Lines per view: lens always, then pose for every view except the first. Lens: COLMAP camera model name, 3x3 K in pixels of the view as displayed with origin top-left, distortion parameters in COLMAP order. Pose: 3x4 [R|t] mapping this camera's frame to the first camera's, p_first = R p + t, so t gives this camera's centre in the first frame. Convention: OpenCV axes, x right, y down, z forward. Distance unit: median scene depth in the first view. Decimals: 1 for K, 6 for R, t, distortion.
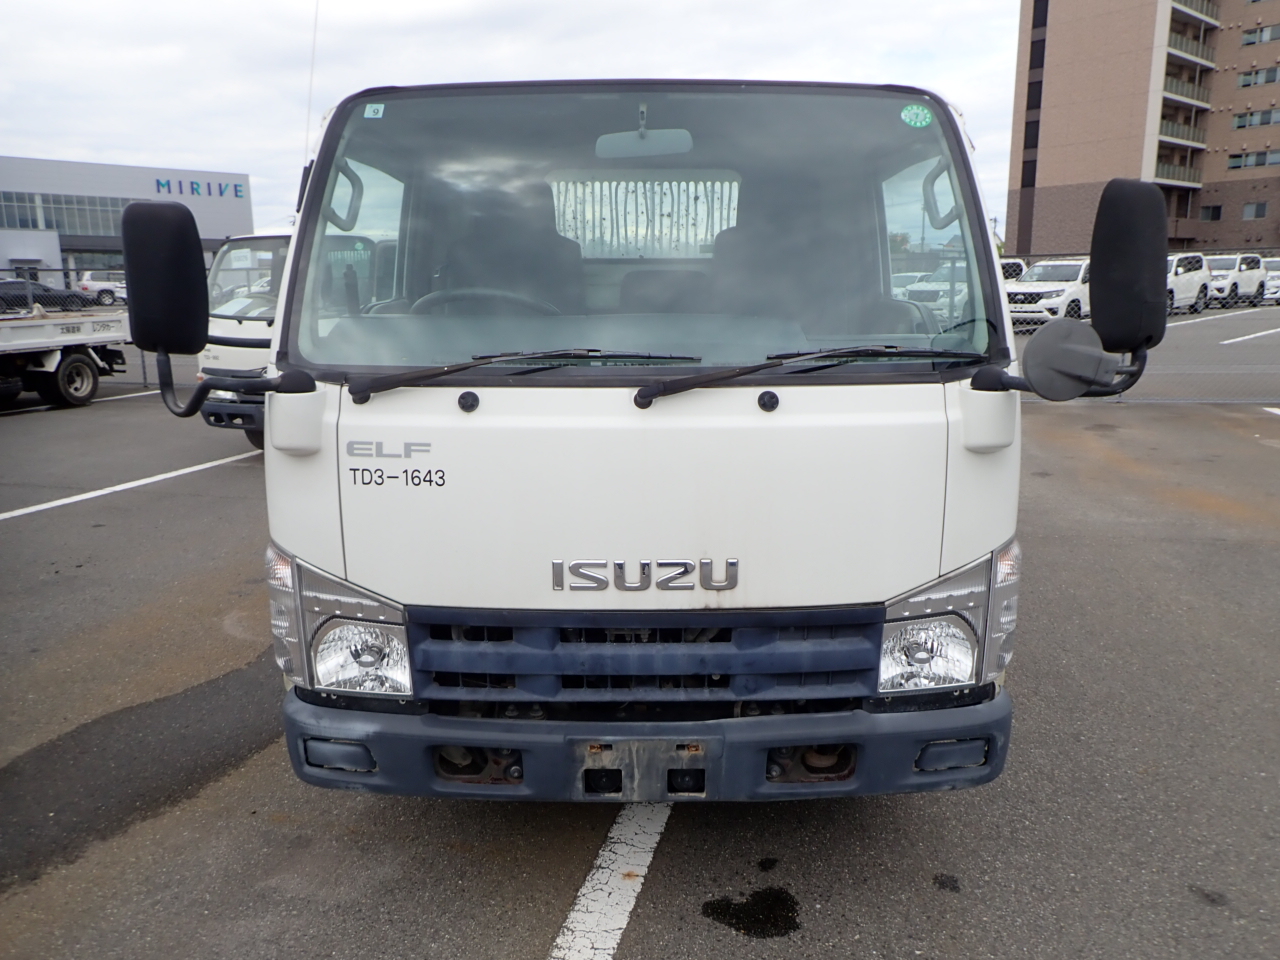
lens RADIAL K [[915.2, 0, 640.0], [0, 915.2, 480.0], [0, 0, 1]] dist [-0.005695, -0.000118]
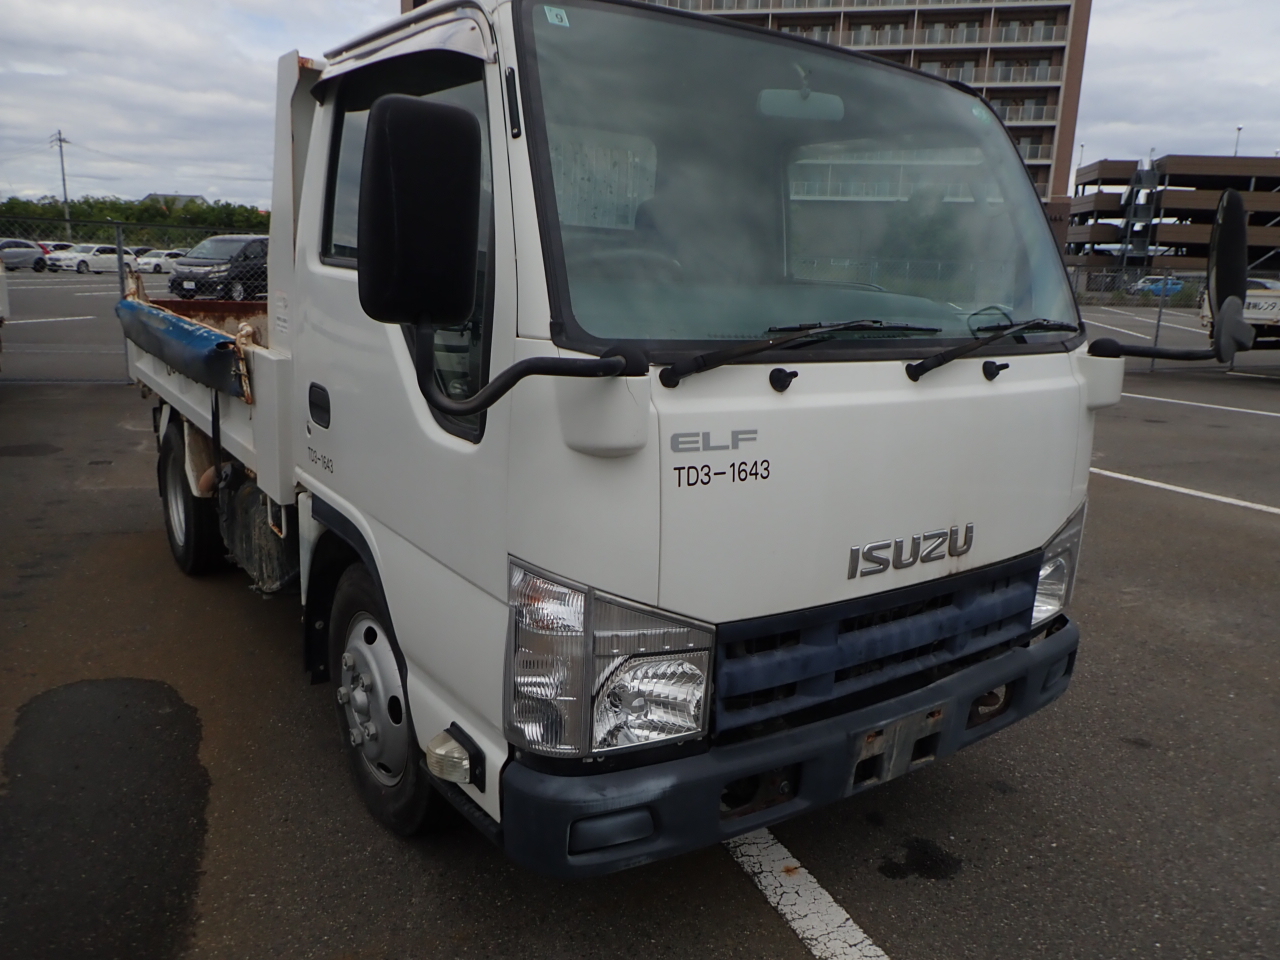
lens RADIAL K [[939.9, 0, 633.3], [0, 939.9, 494.1], [0, 0, 1]] dist [-0.007165, 0.003577]
pose [[0.818151, -0.098270, 0.566544, -0.821486], [0.088804, 0.995061, 0.044356, -0.029278], [-0.568105, 0.014022, 0.822837, 0.335533]]
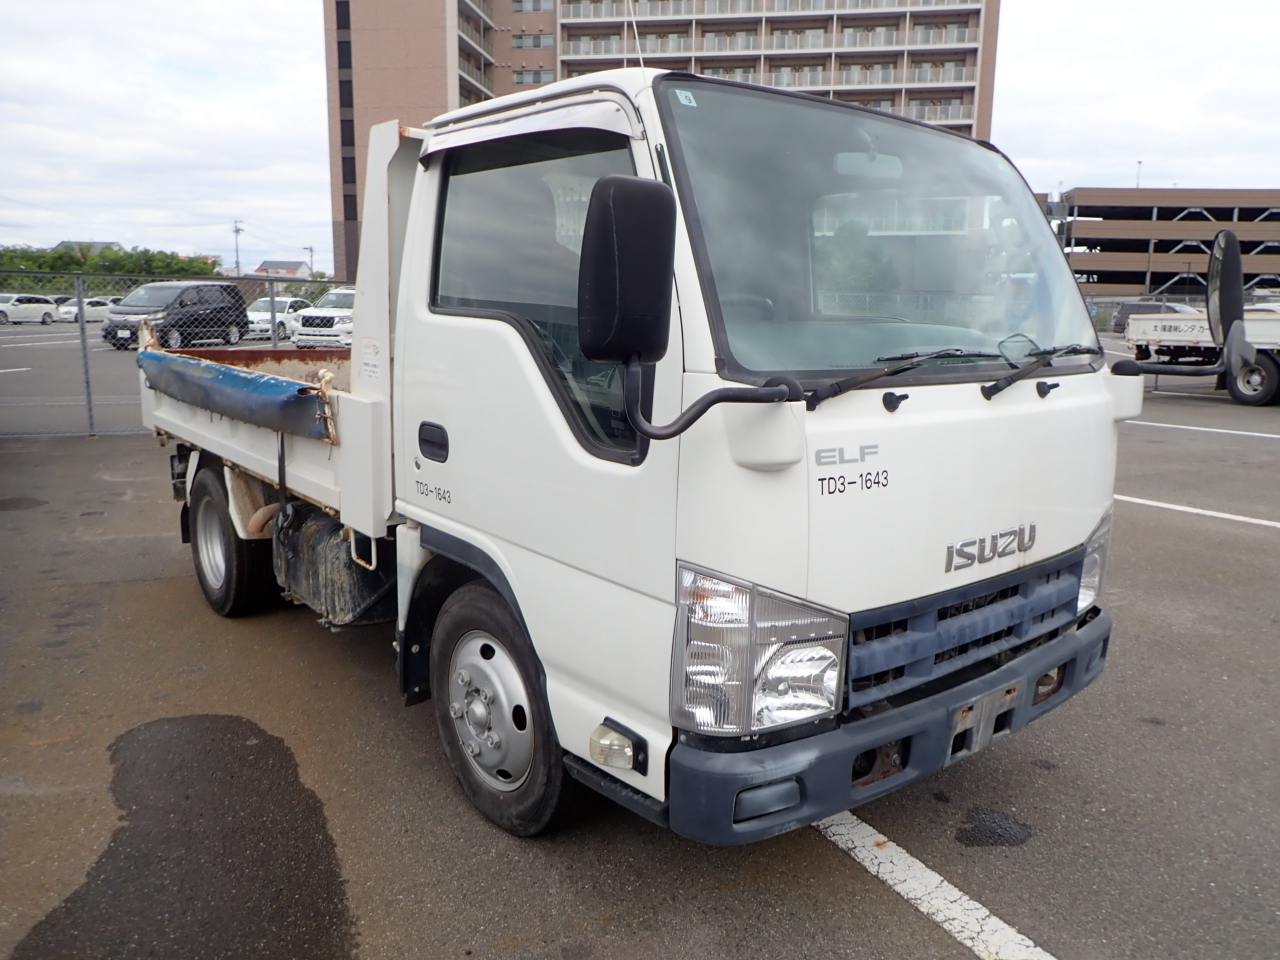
lens RADIAL K [[945.0, 0, 636.1], [0, 945.0, 494.6], [0, 0, 1]] dist [-0.003034, 0.006983]
pose [[0.772117, -0.105725, 0.626624, -1.080798], [0.124916, 0.992076, 0.013466, -0.033030], [-0.623082, 0.067878, 0.779206, 0.354652]]
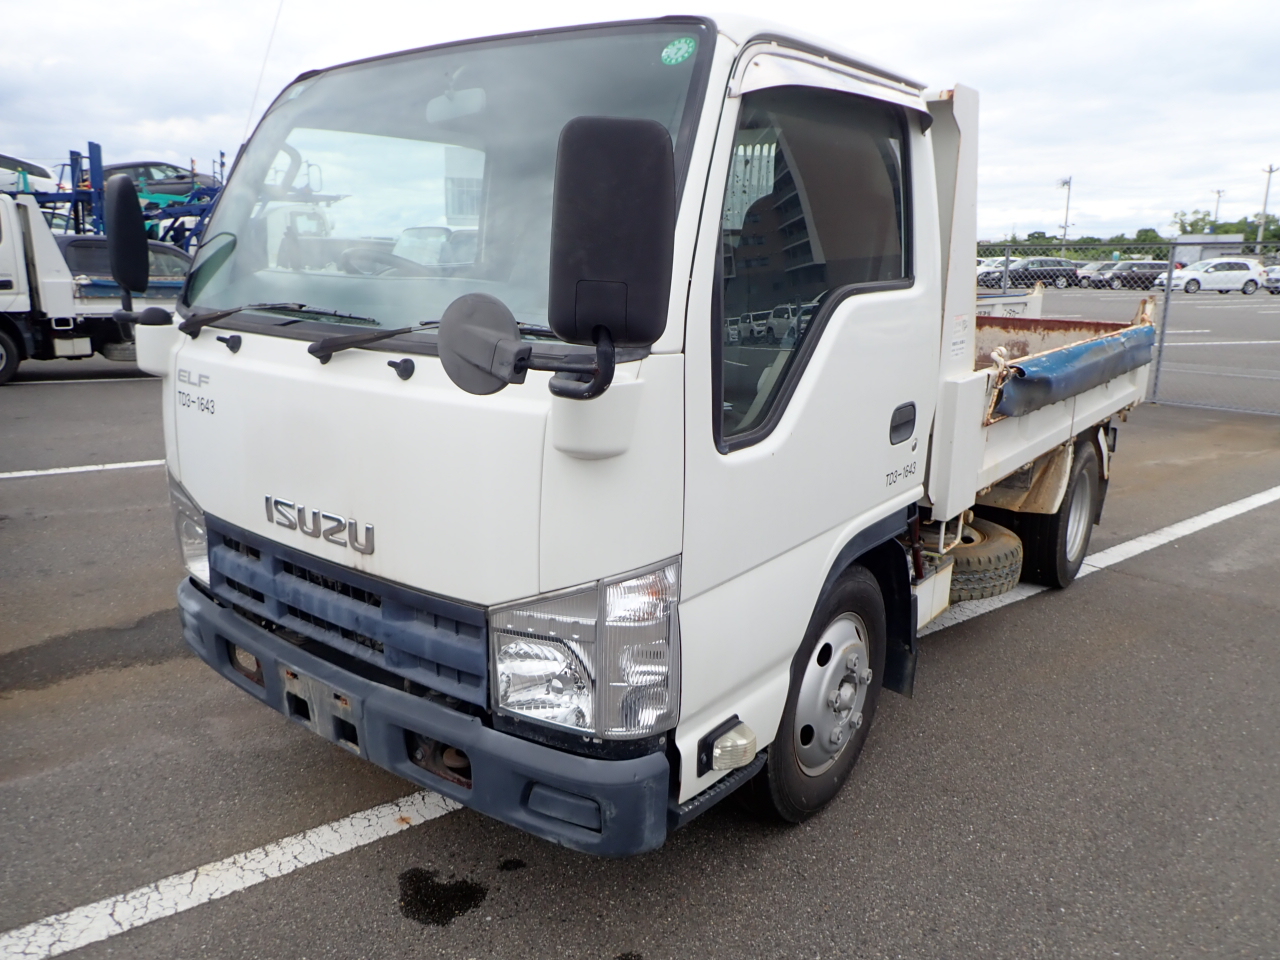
lens RADIAL K [[901.4, 0, 655.2], [0, 901.4, 480.4], [0, 0, 1]] dist [-0.003279, 0.005968]
pose [[0.815974, 0.168042, -0.553126, 0.891629], [-0.161338, 0.984997, 0.061241, -0.071346], [0.555118, 0.039269, 0.830844, 0.357055]]
